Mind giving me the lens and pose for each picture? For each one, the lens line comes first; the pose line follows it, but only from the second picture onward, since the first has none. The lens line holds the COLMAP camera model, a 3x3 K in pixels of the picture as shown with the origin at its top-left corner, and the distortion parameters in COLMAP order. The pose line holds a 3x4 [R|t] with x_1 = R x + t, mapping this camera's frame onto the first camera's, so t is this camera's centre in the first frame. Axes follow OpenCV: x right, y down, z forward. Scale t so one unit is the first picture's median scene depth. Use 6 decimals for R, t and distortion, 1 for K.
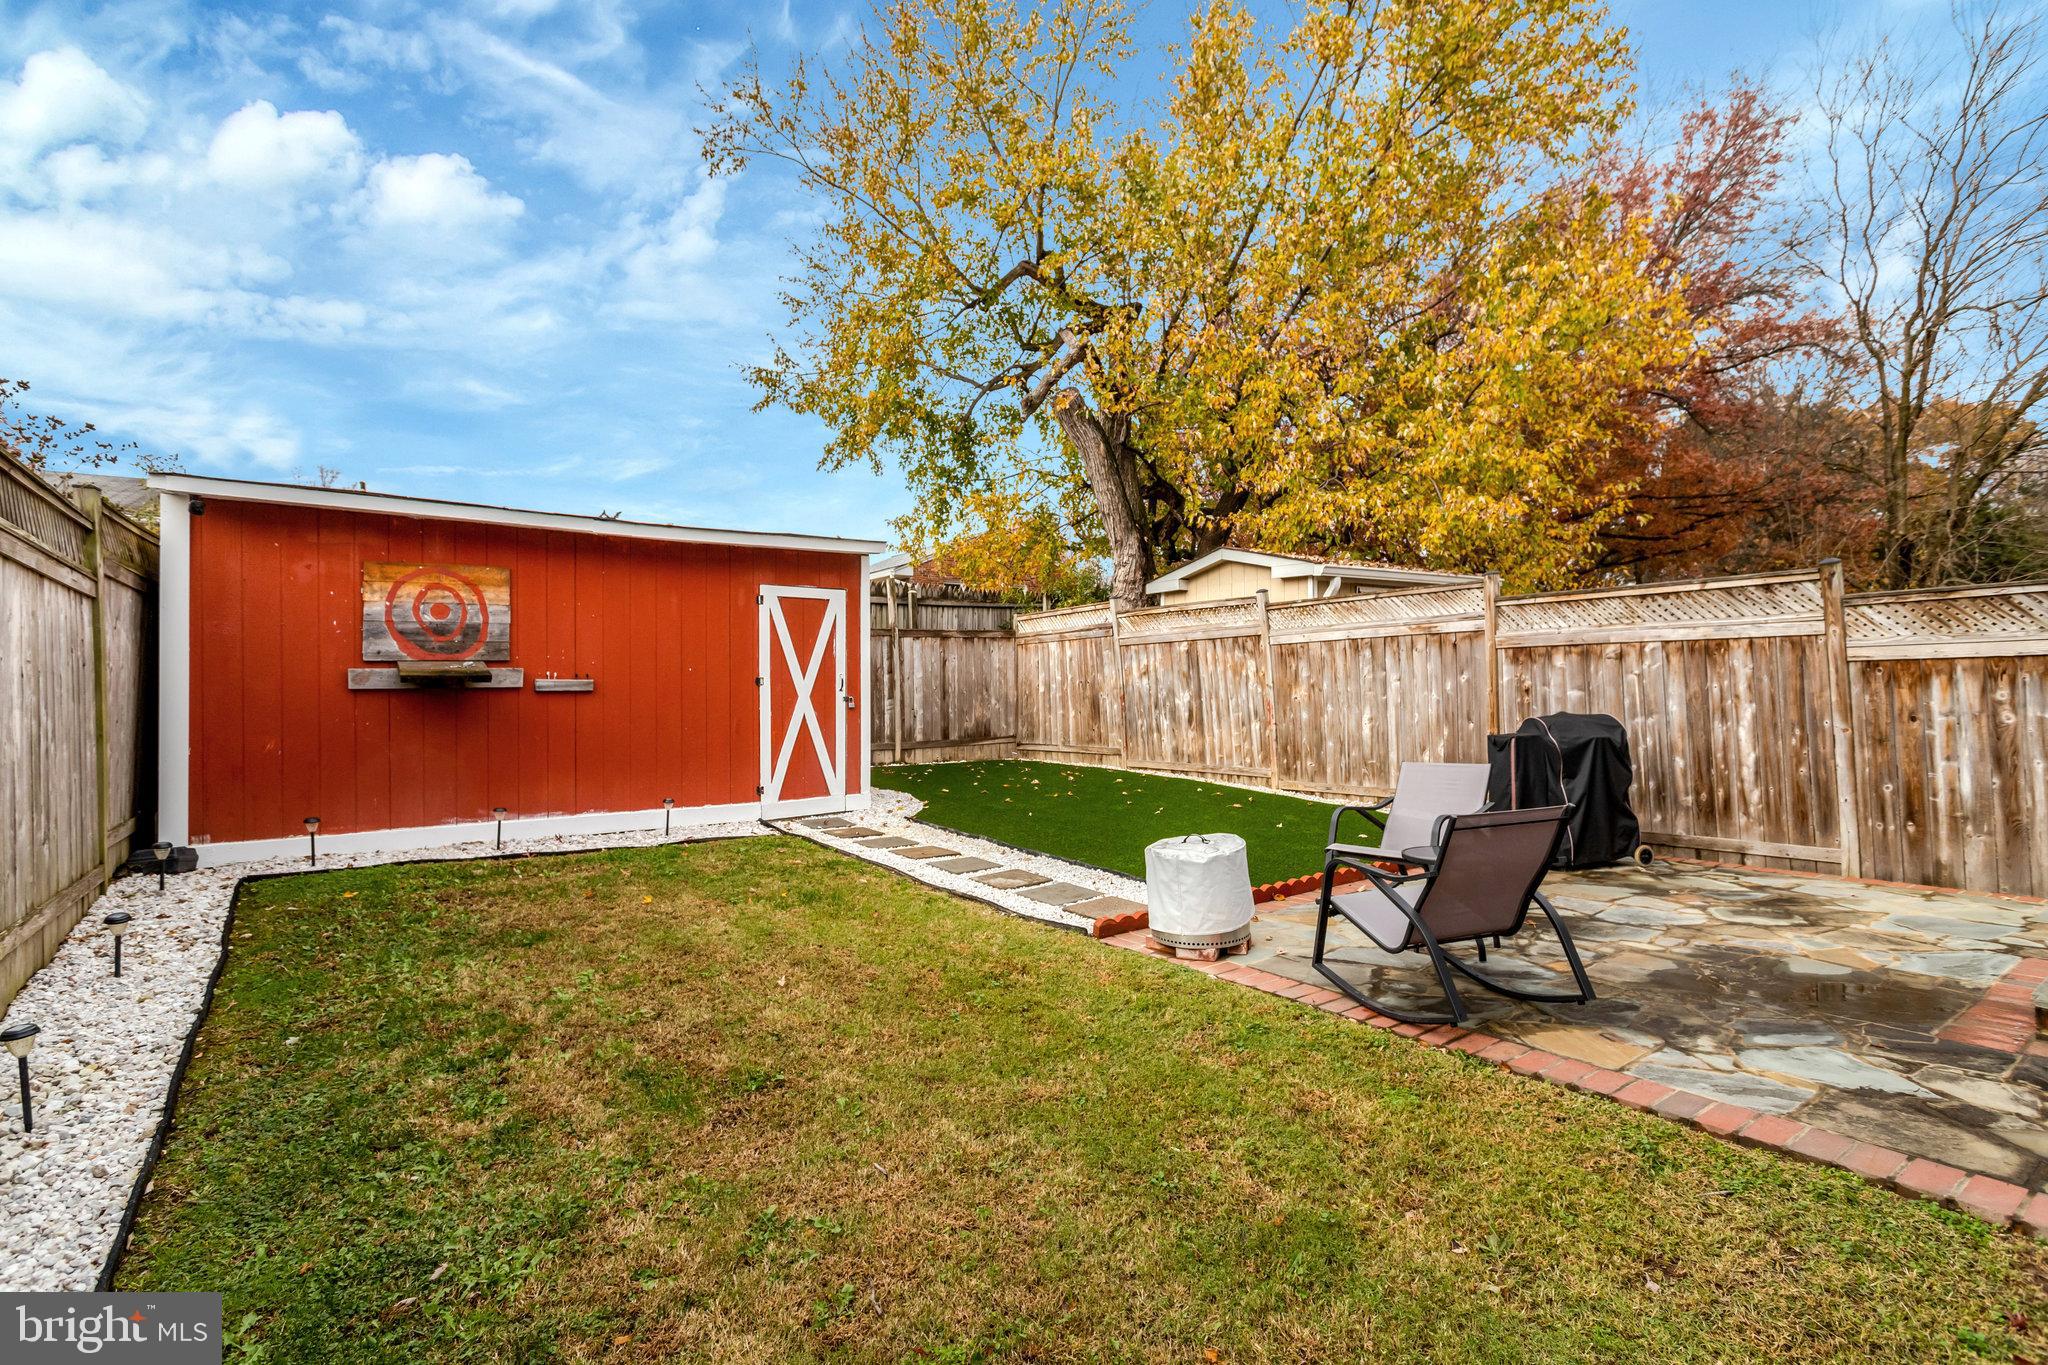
lens RADIAL K [[995.9, 0, 1071.6], [0, 995.9, 679.2], [0, 0, 1]] dist [-0.000593, 0.000081]
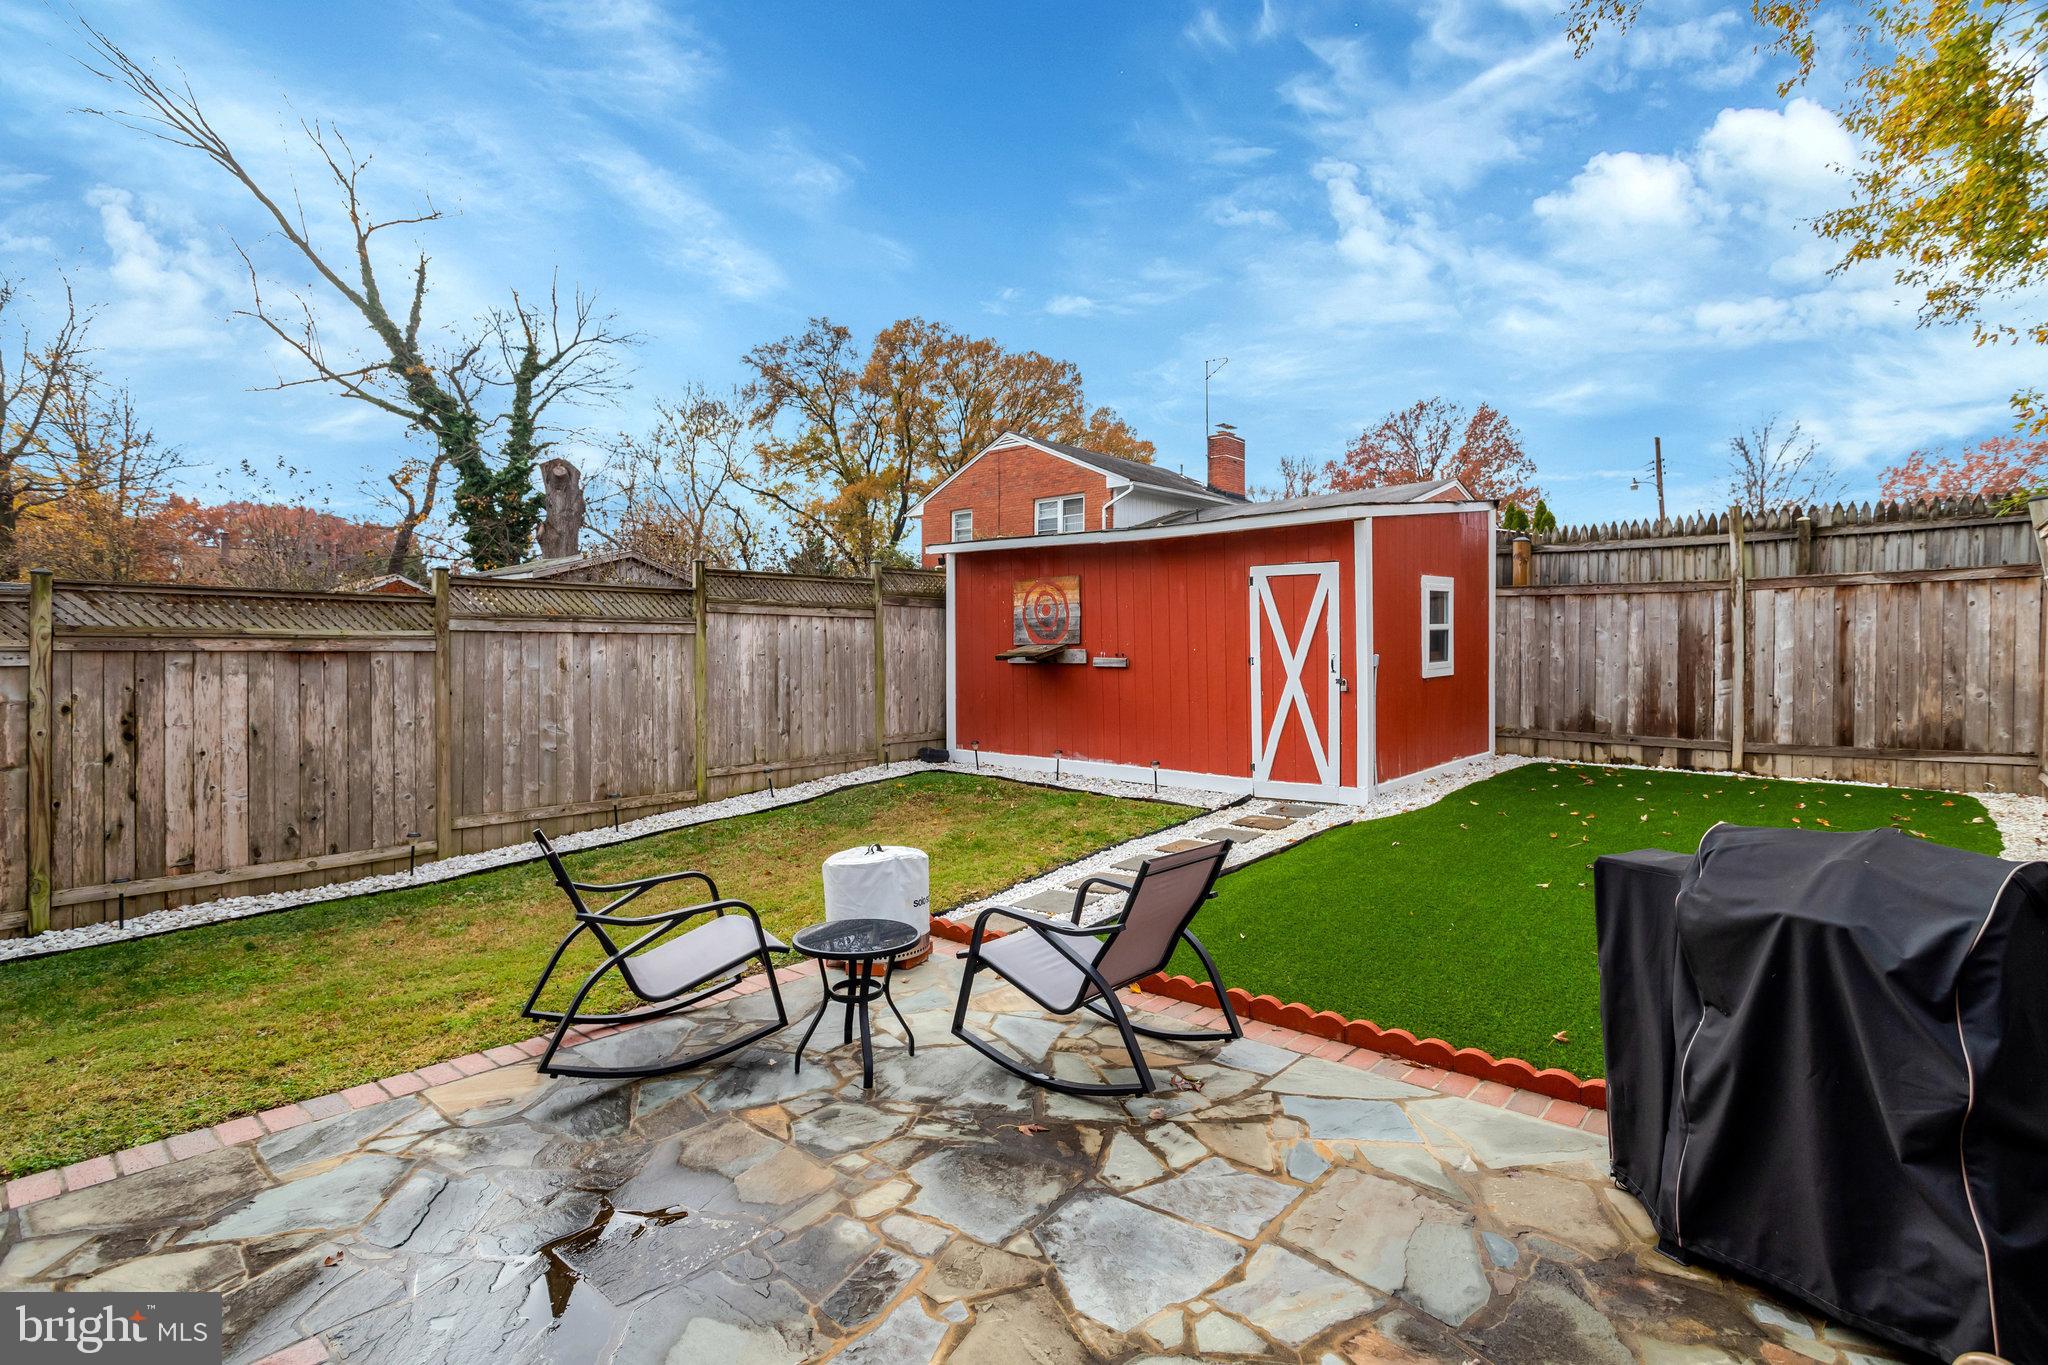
lens RADIAL K [[1011.5, 0, 996.6], [0, 1011.5, 657.1], [0, 0, 1]] dist [-0.003733, 0.000133]
pose [[0.165351, 0.022381, -0.985981, 0.650341], [0.013020, 0.999606, 0.024874, -0.030265], [0.986149, -0.016951, 0.164994, 0.555205]]
